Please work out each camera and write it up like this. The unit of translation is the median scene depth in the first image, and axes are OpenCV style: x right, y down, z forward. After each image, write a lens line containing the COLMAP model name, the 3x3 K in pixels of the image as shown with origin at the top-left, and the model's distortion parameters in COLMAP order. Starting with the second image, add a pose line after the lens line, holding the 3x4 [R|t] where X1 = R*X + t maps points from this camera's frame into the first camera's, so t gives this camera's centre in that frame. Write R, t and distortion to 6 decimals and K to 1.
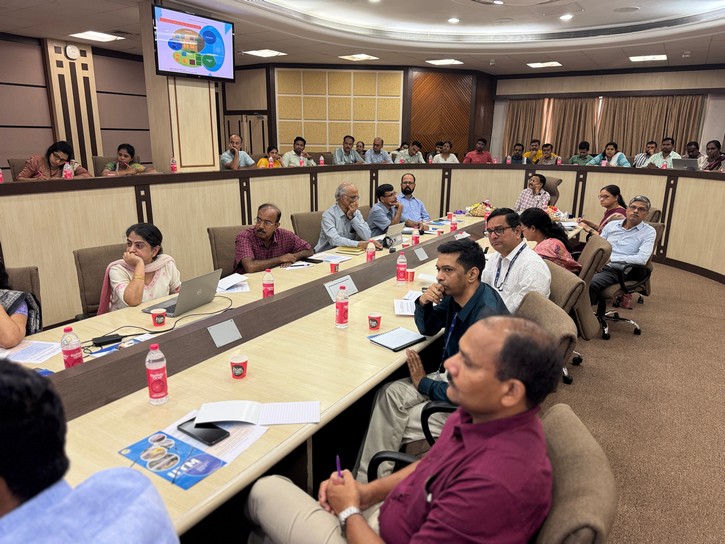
lens RADIAL K [[507.8, 0, 376.8], [0, 507.8, 270.7], [0, 0, 1]] dist [0.024714, -0.036353]
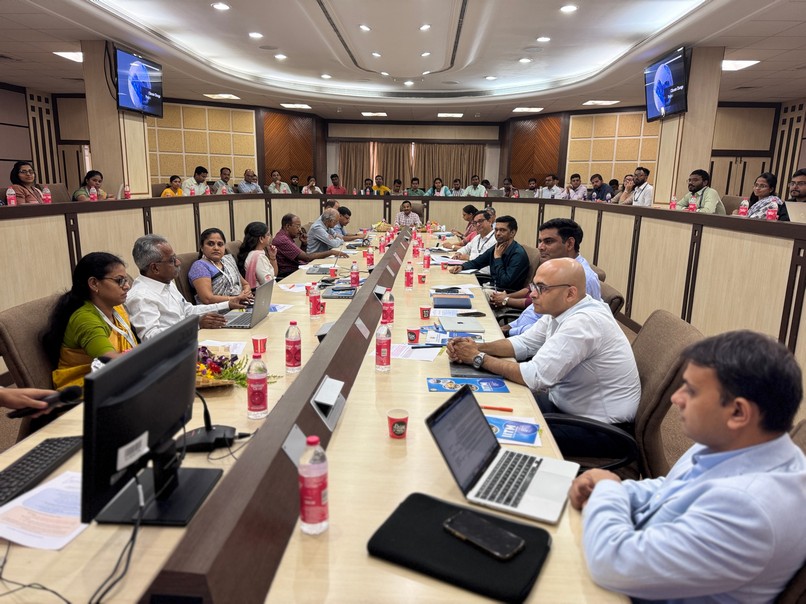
lens RADIAL K [[564.5, 0, 404.0], [0, 564.5, 302.3], [0, 0, 1]] dist [0.024714, -0.036353]
pose [[0.871967, -0.093811, 0.480493, -0.316810], [0.111517, 0.993727, -0.008359, 0.061678], [-0.476695, 0.060872, 0.876959, -0.195565]]
